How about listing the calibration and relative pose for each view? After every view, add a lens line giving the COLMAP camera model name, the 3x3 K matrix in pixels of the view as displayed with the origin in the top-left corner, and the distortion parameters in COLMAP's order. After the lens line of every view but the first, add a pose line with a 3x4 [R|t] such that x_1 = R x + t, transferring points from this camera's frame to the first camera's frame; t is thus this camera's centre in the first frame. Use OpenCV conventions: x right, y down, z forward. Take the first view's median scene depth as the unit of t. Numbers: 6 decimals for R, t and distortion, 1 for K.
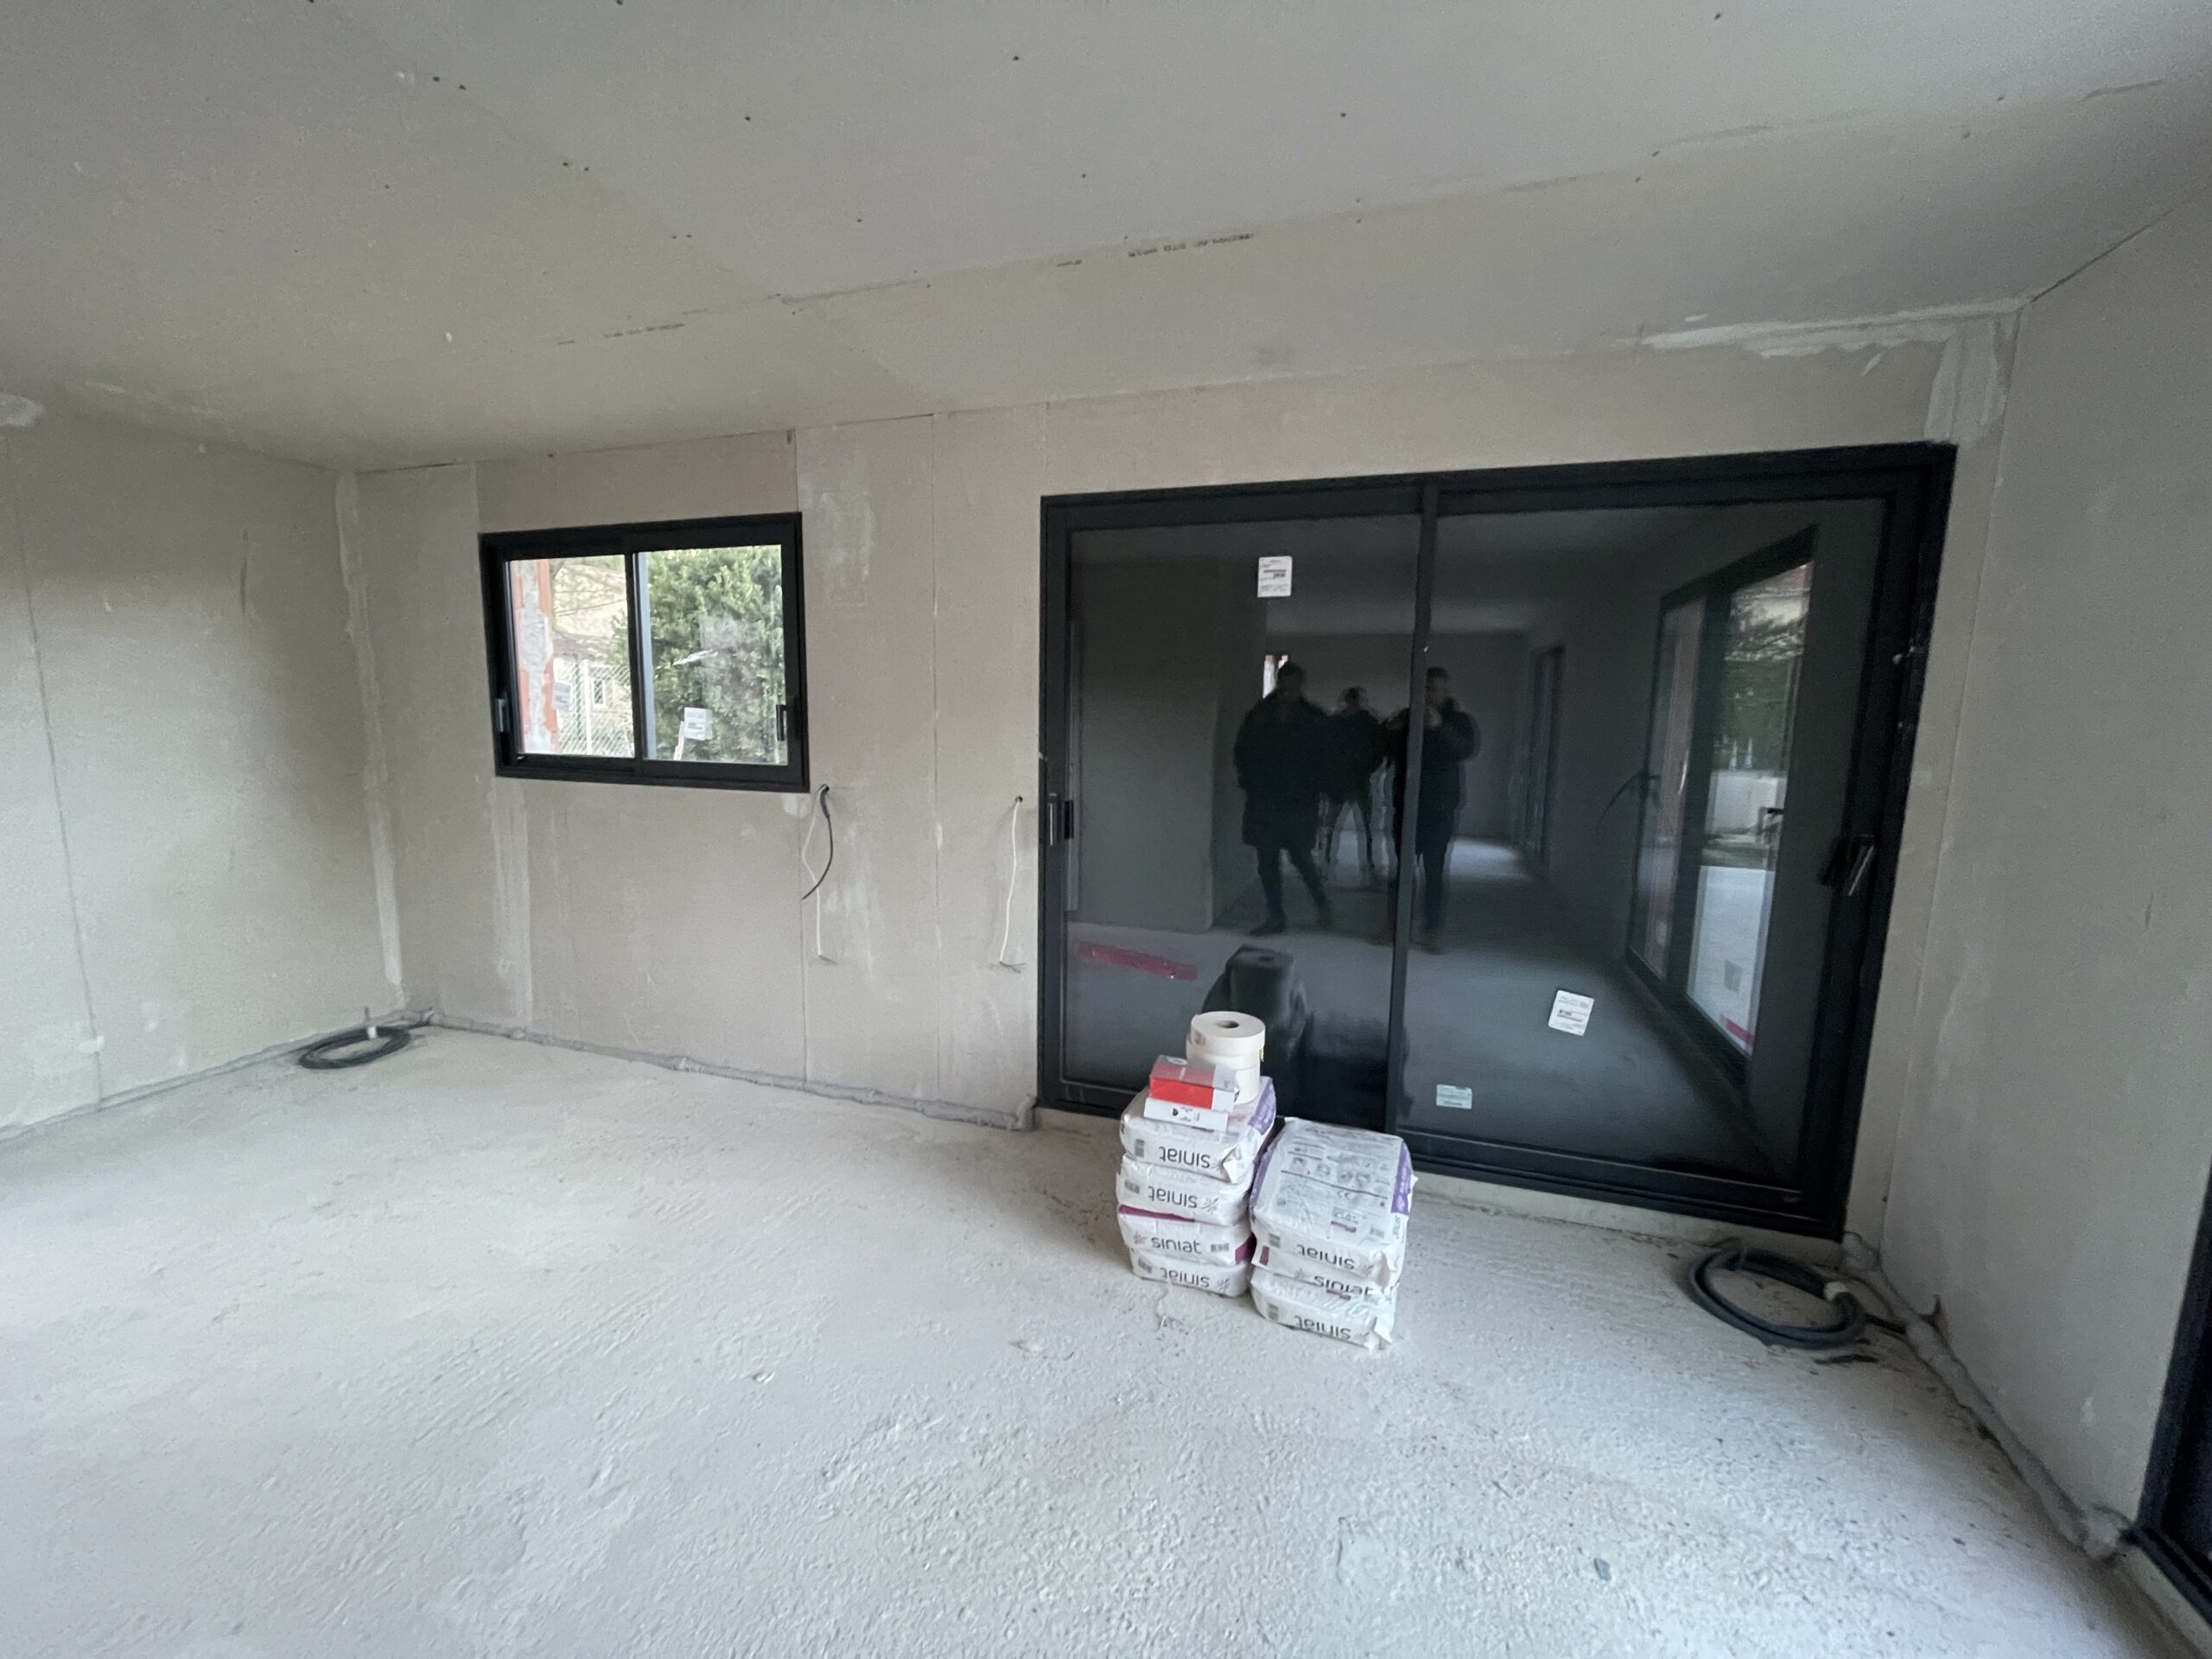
lens RADIAL K [[886.4, 0, 1104.2], [0, 886.4, 833.7], [0, 0, 1]] dist [-0.005522, -0.001254]
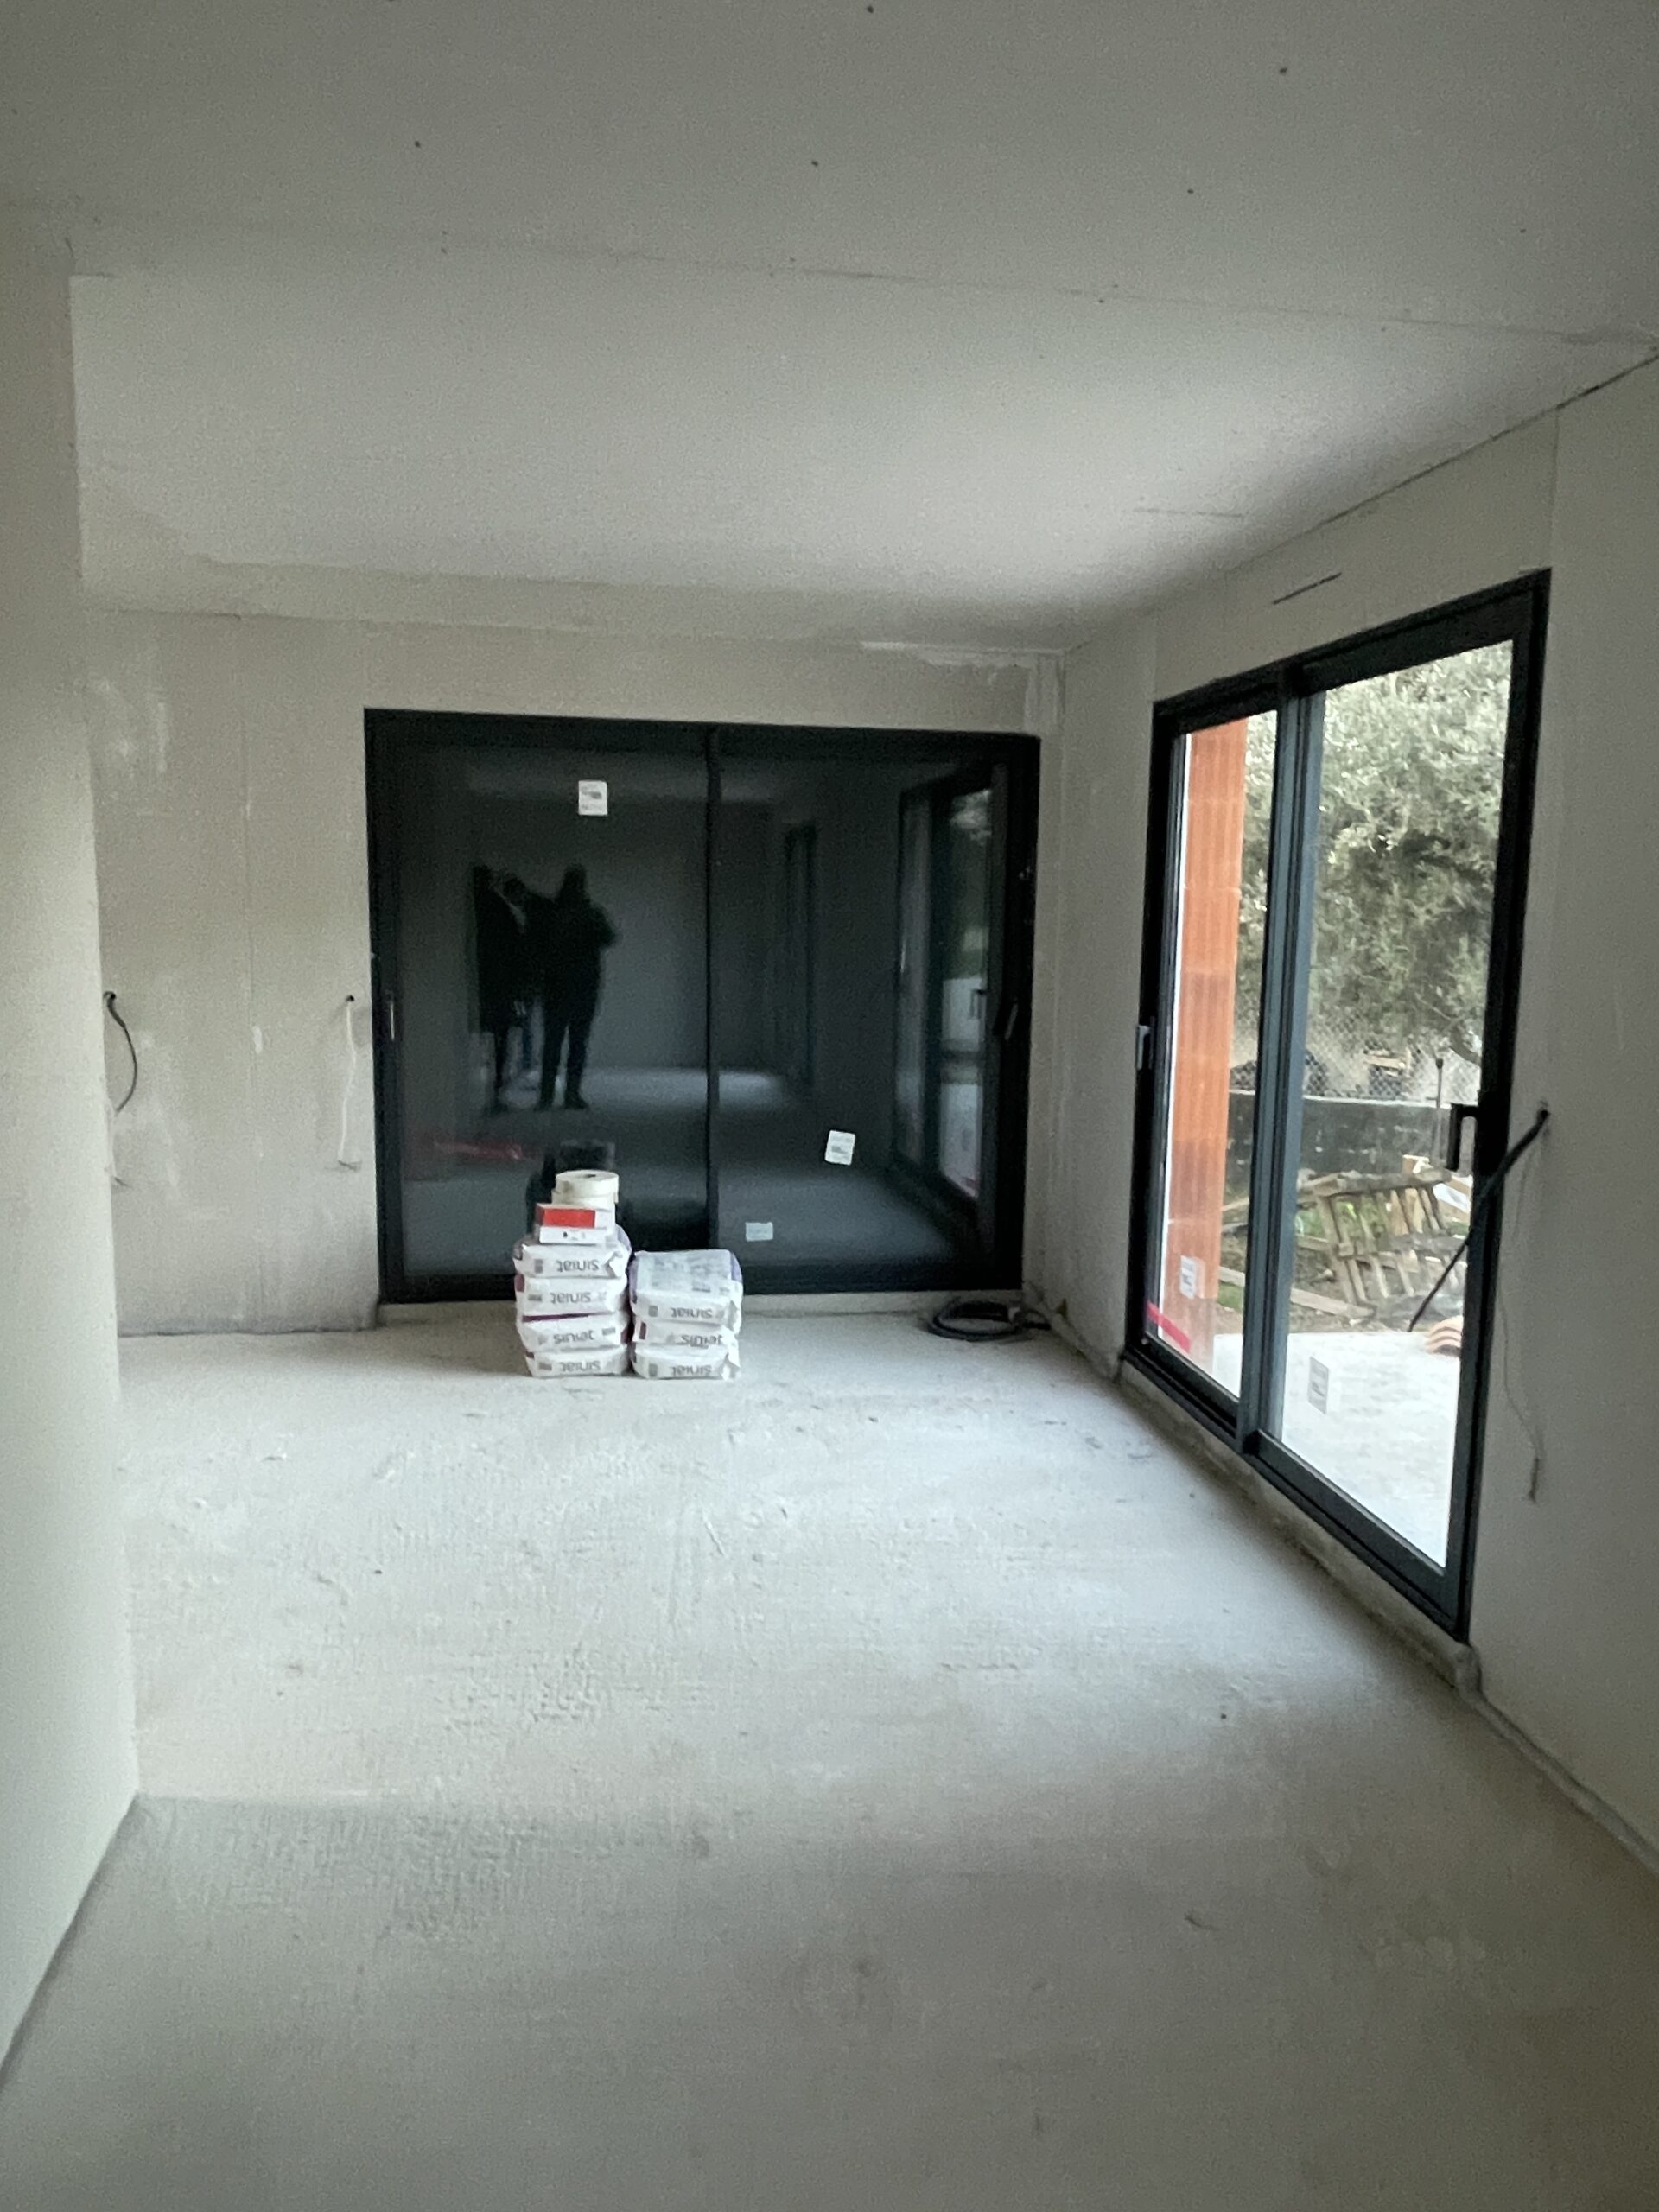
lens RADIAL K [[1551.3, 0, 827.4], [0, 1551.3, 1109.6], [0, 0, 1]] dist [0.049261, 0.000276]
pose [[0.886760, -0.062825, 0.457940, -0.587551], [0.062813, 0.997908, 0.015271, 0.127548], [-0.457941, 0.015223, 0.888852, -1.130909]]
